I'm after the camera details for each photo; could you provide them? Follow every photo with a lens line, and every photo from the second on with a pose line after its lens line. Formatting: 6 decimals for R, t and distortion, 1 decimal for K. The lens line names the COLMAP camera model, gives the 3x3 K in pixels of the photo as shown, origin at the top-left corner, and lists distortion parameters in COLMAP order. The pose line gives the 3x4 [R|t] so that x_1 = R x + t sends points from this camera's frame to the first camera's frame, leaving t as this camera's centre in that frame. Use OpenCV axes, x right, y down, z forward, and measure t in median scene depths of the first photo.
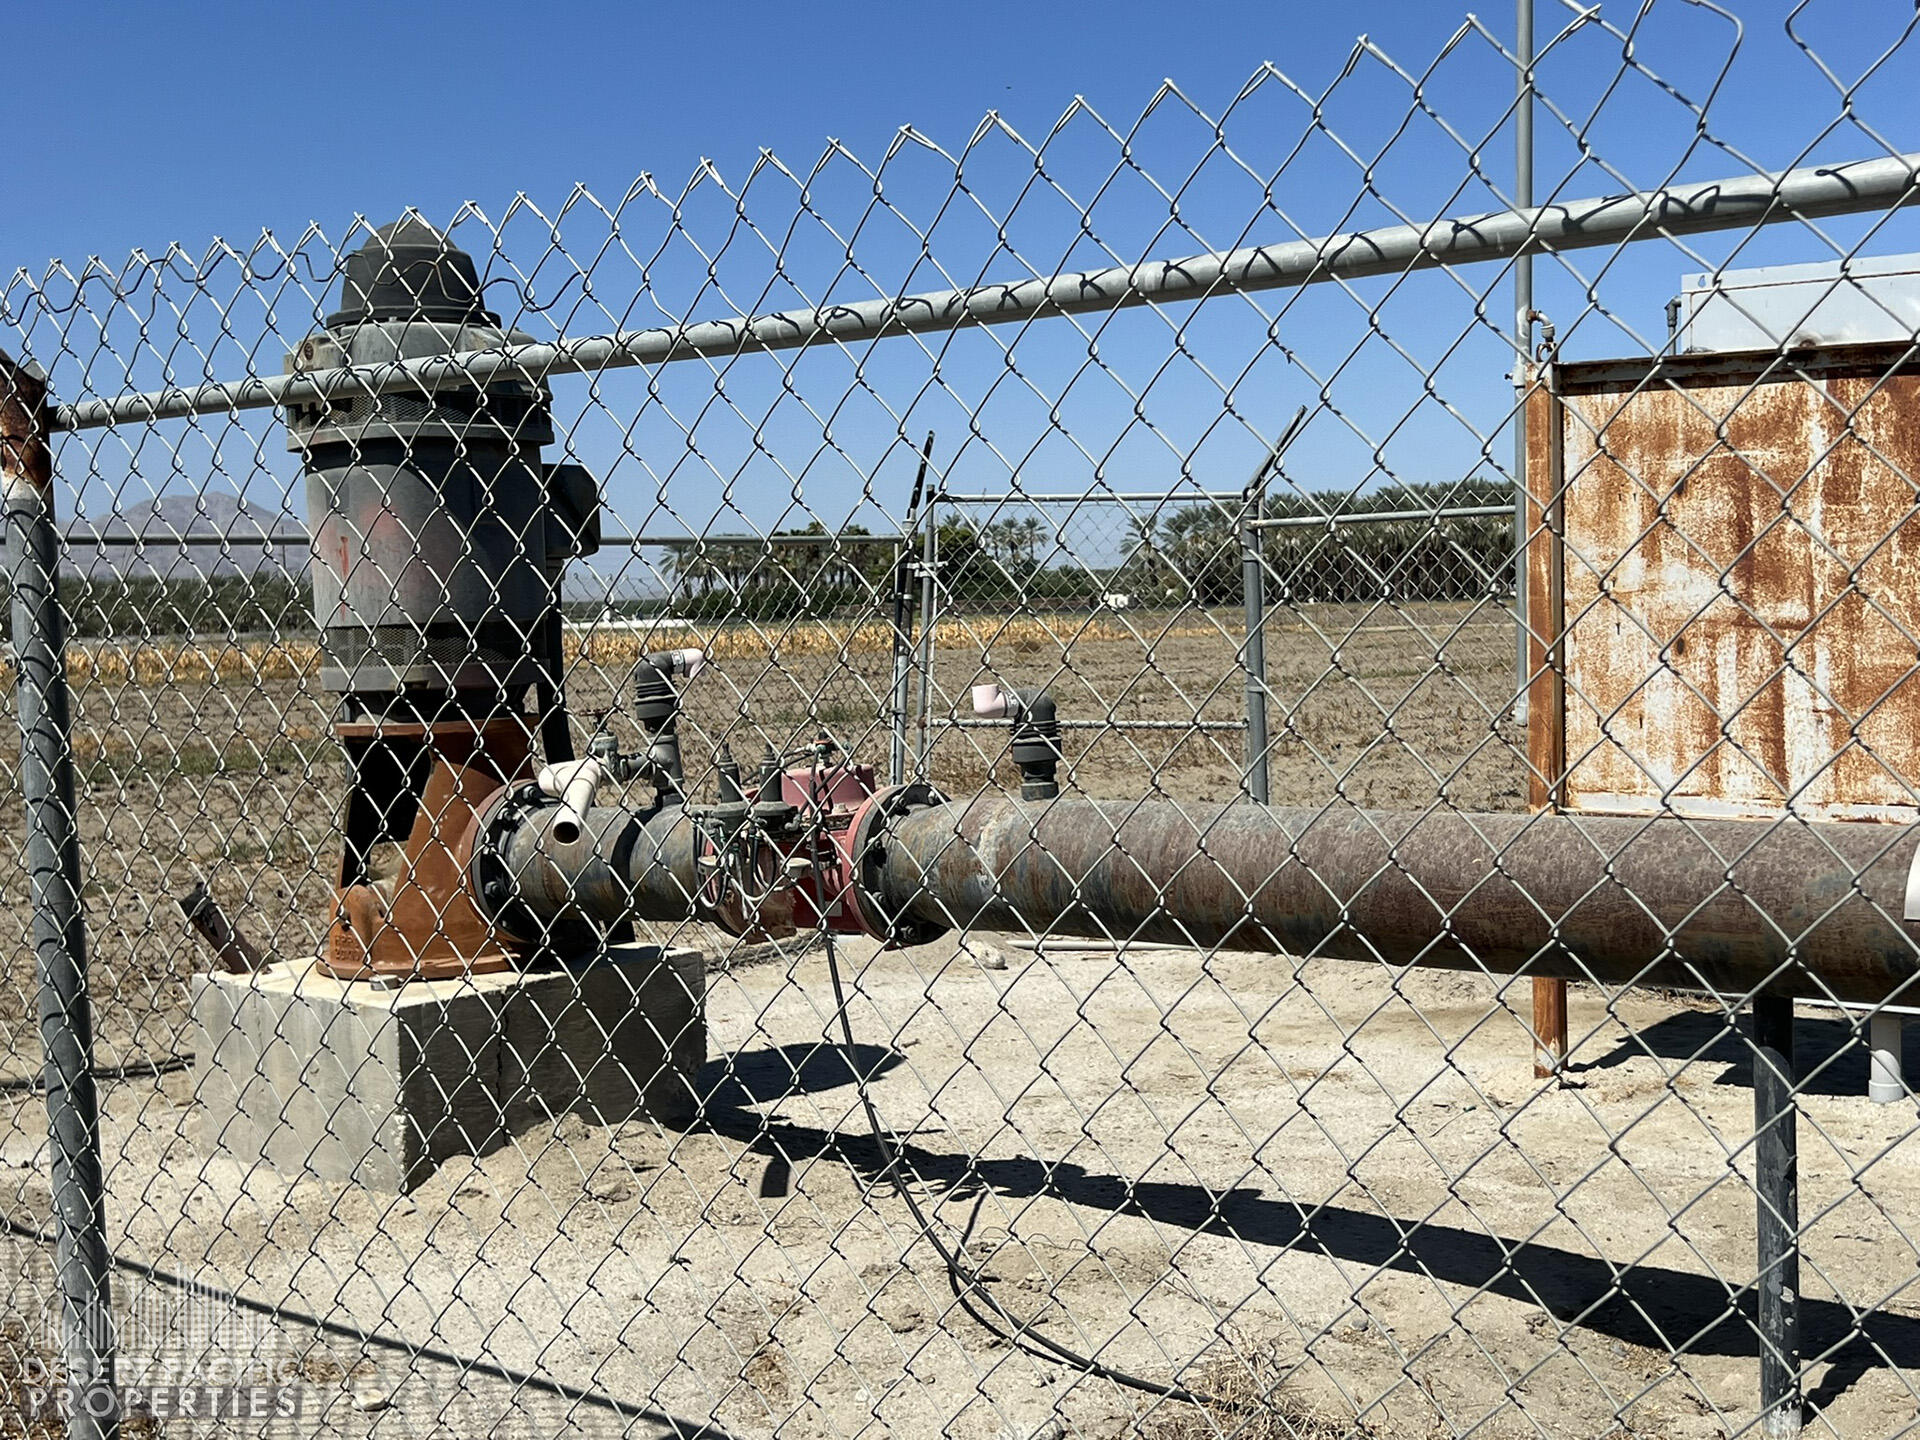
lens RADIAL K [[2233.3, 0, 960.3], [0, 2233.3, 721.5], [0, 0, 1]] dist [-0.003069, 0.000000]
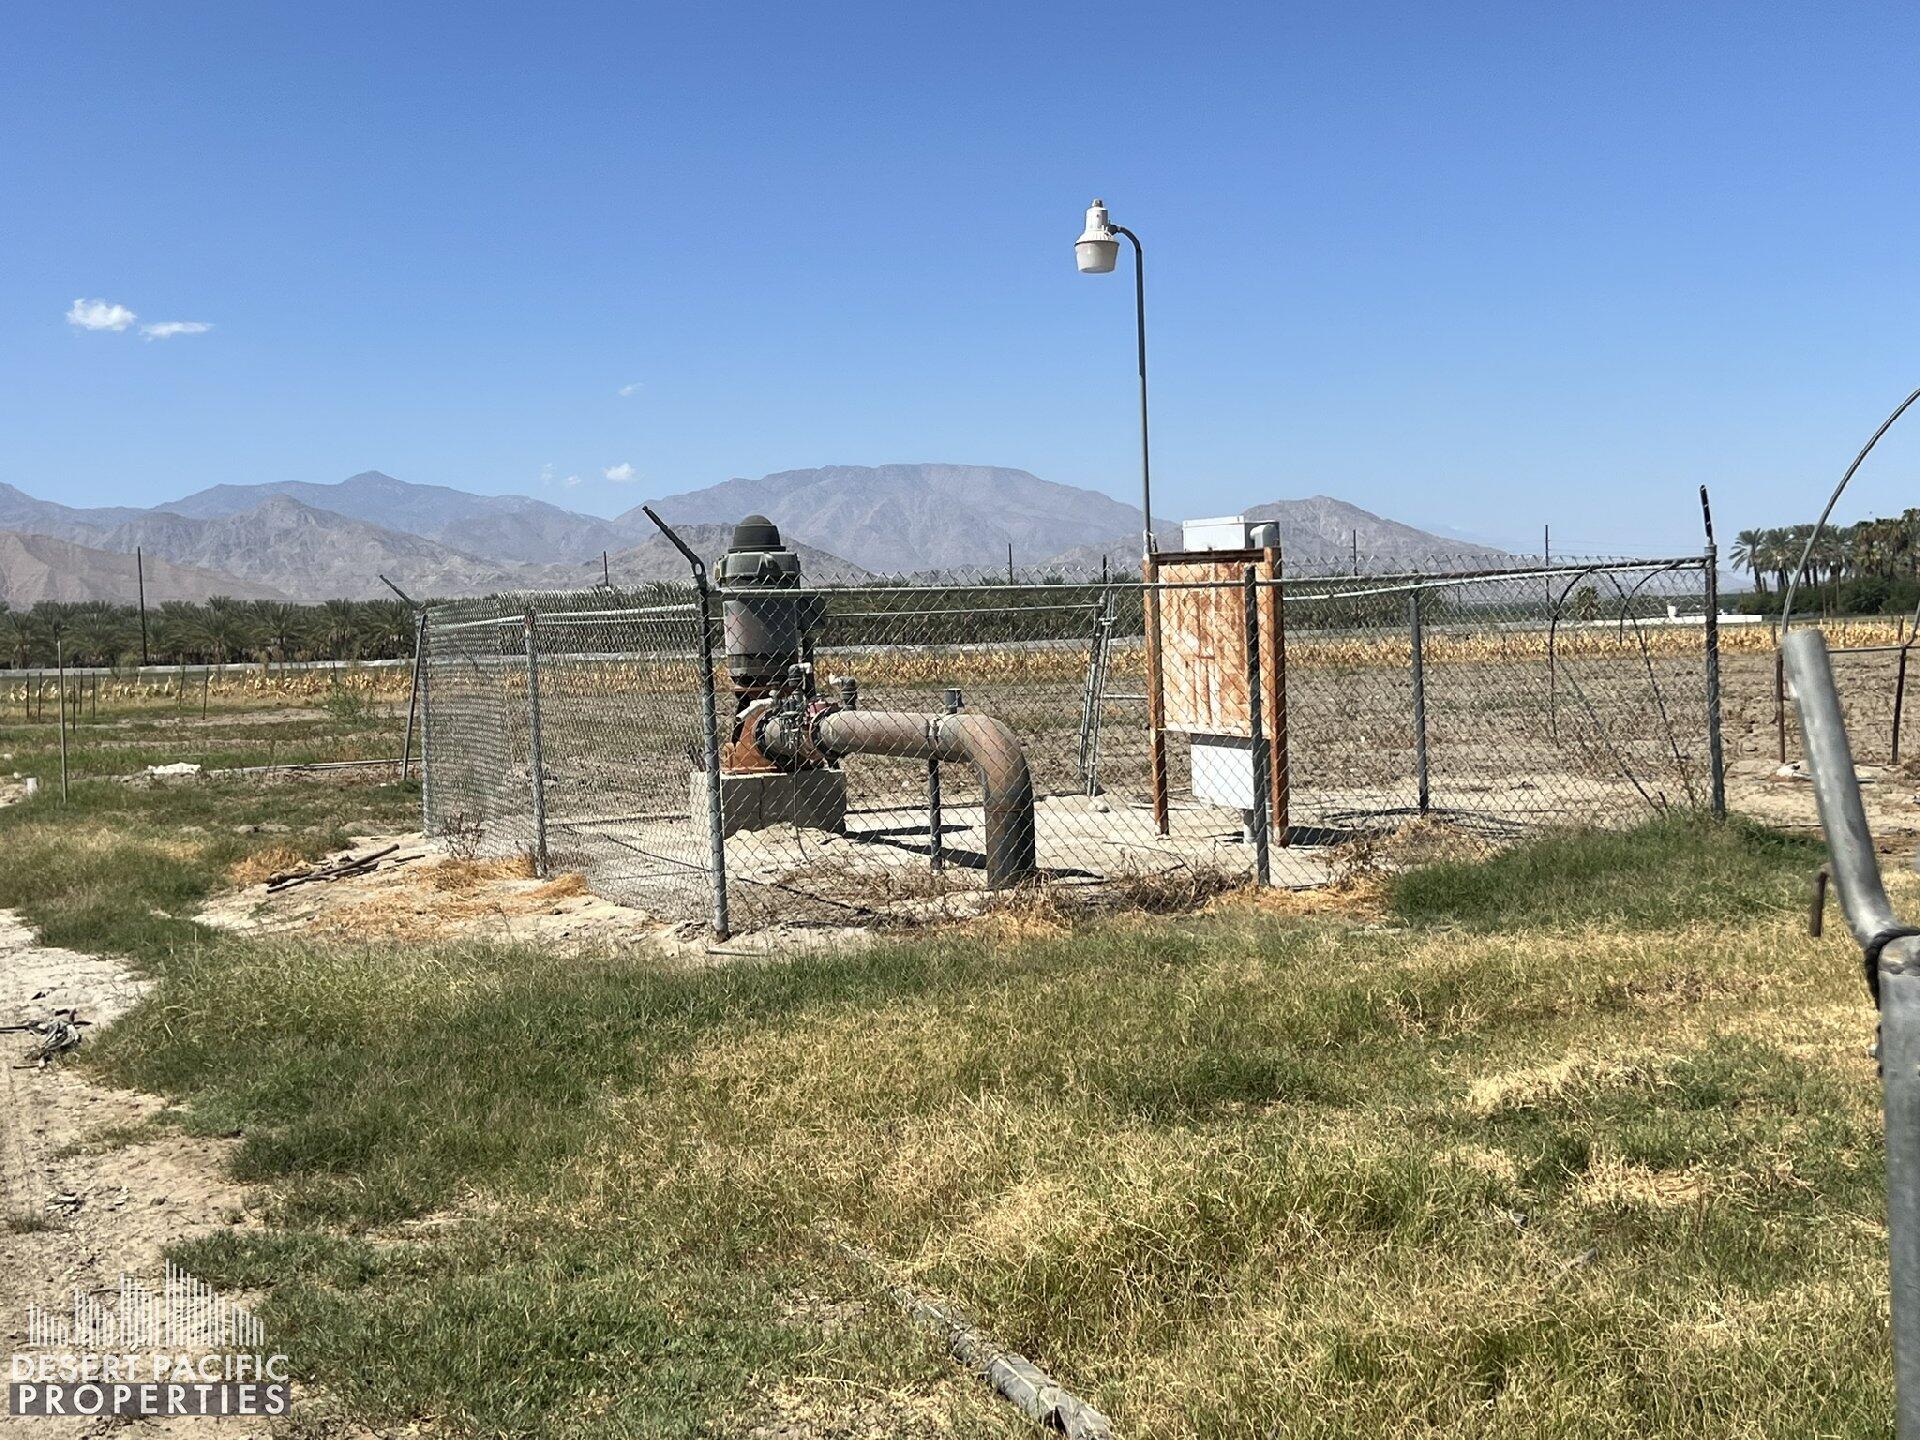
lens RADIAL K [[2233.3, 0, 959.8], [0, 2233.3, 717.7], [0, 0, 1]] dist [-0.003069, 0.000000]
pose [[0.889061, 0.018788, -0.457403, 1.278013], [-0.018502, 0.999816, 0.005105, 0.018686], [0.457414, 0.003924, 0.889245, -1.407090]]
